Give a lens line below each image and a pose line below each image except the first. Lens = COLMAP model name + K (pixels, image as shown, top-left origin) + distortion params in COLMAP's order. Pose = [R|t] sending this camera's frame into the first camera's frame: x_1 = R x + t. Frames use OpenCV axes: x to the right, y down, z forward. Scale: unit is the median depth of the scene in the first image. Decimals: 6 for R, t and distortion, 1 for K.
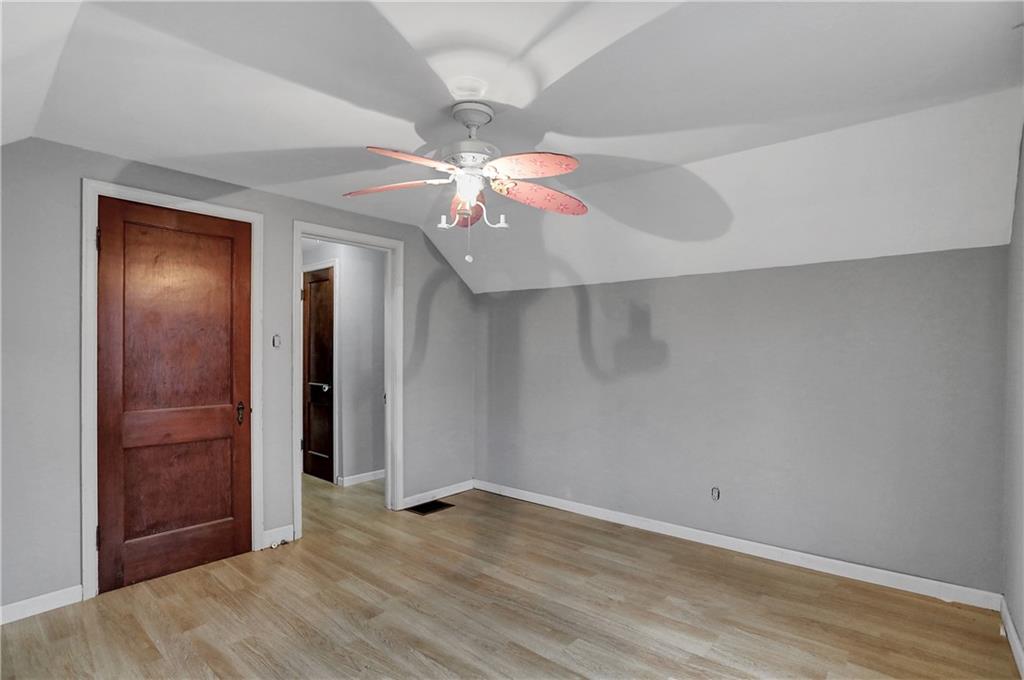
lens RADIAL K [[499.2, 0, 517.8], [0, 499.2, 339.8], [0, 0, 1]] dist [-0.070939, 0.031523]
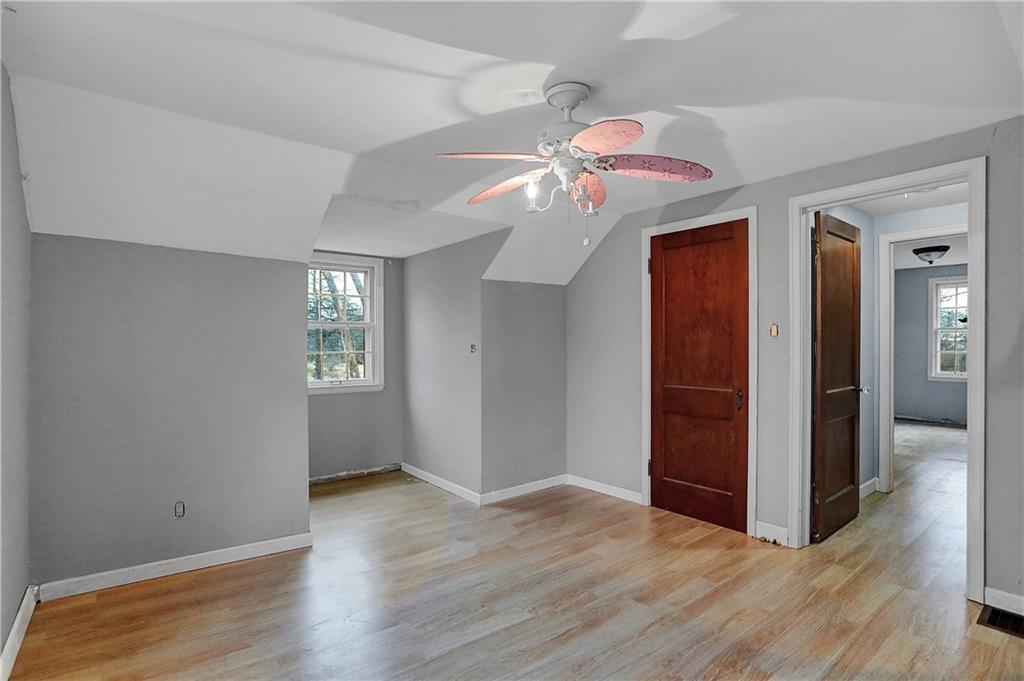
lens RADIAL K [[499.2, 0, 517.8], [0, 499.2, 340.3], [0, 0, 1]] dist [-0.070939, 0.031523]
pose [[-0.190388, -0.004345, -0.981699, 0.676091], [0.033252, 0.999388, -0.010872, 0.016538], [0.981146, -0.034713, -0.190127, 0.847023]]
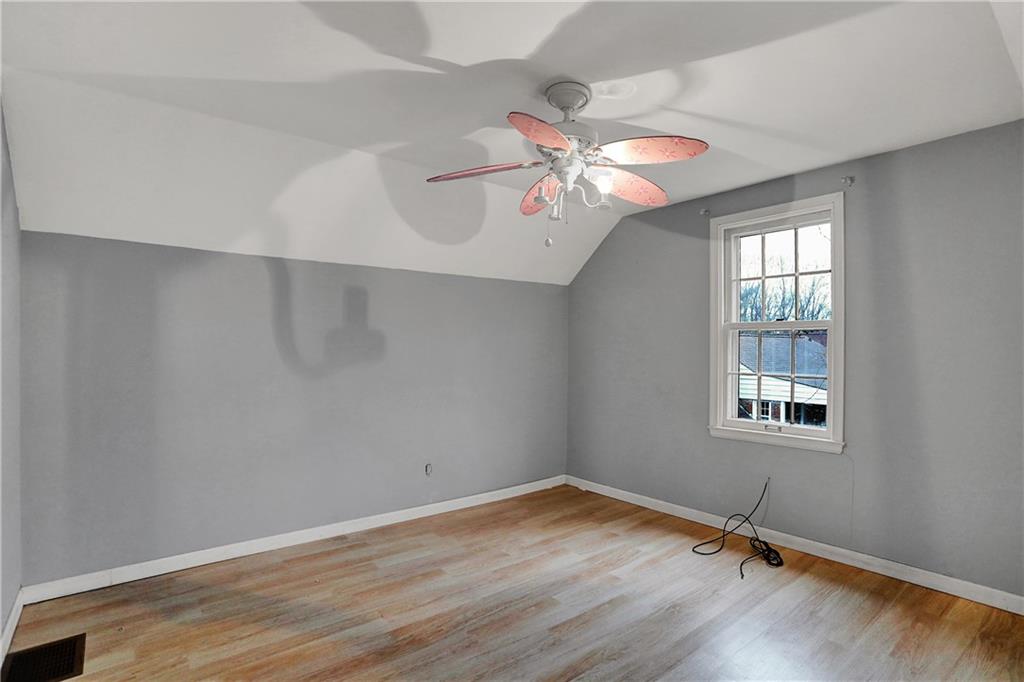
lens RADIAL K [[507.4, 0, 515.0], [0, 507.4, 356.3], [0, 0, 1]] dist [-0.079934, 0.034427]
pose [[0.193439, -0.024263, 0.980812, -0.833638], [-0.033535, 0.998946, 0.031326, 0.009511], [-0.980539, -0.038951, 0.192422, 0.709993]]
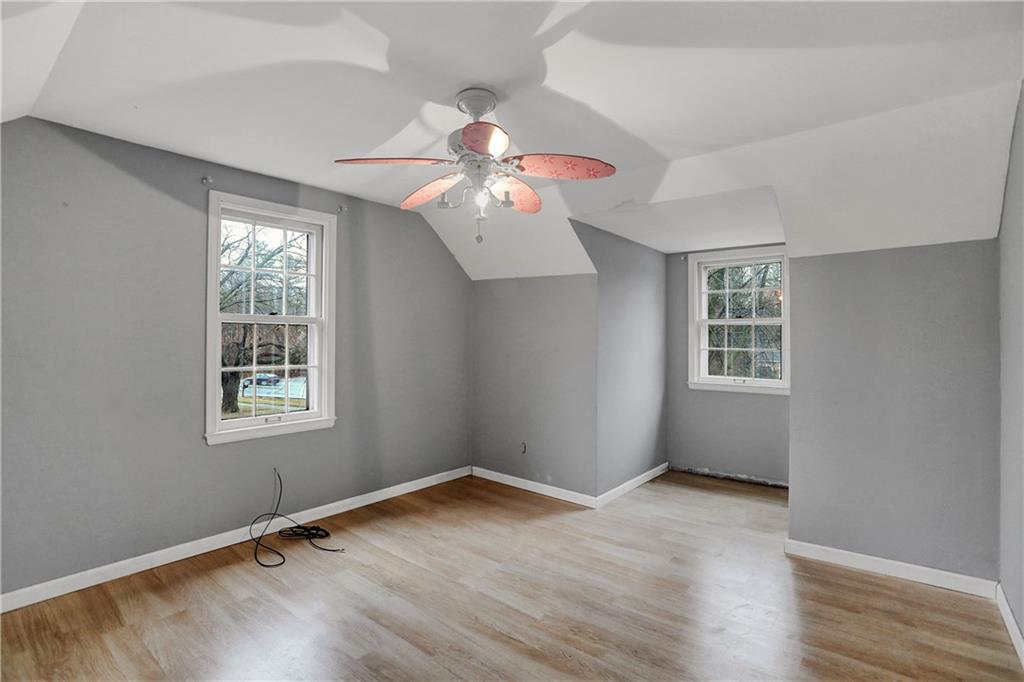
lens RADIAL K [[499.2, 0, 517.8], [0, 499.2, 340.8], [0, 0, 1]] dist [-0.070939, 0.031523]
pose [[-0.999774, -0.003331, -0.020995, -0.122977], [-0.002614, 0.999415, -0.034092, 0.045079], [0.021097, -0.034029, -0.999198, 1.548318]]
